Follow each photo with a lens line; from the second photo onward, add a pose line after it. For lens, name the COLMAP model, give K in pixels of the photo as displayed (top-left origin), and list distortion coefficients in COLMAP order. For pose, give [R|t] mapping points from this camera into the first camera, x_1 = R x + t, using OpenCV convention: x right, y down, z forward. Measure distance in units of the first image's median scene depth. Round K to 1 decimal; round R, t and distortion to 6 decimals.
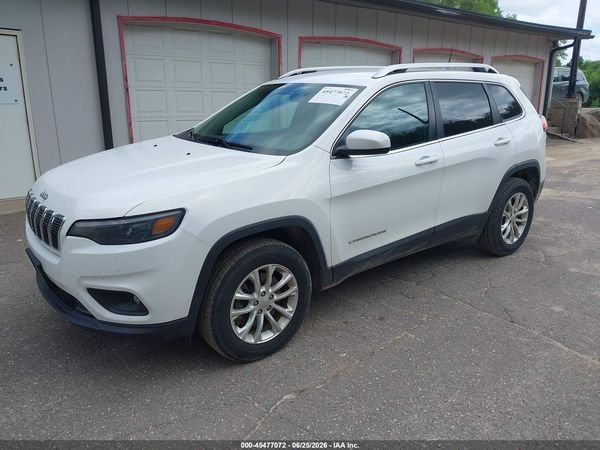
lens RADIAL K [[474.3, 0, 292.1], [0, 474.3, 226.3], [0, 0, 1]] dist [0.016799, -0.014682]
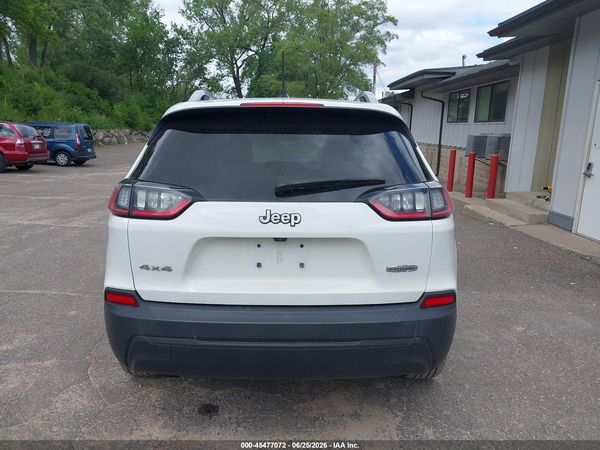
lens RADIAL K [[474.9, 0, 290.0], [0, 474.9, 224.3], [0, 0, 1]] dist [0.005662, 0.003560]
pose [[-0.616115, 0.141857, -0.774777, 1.020067], [-0.231518, 0.907581, 0.350279, -0.511017], [0.752862, 0.395187, -0.526332, 1.788101]]
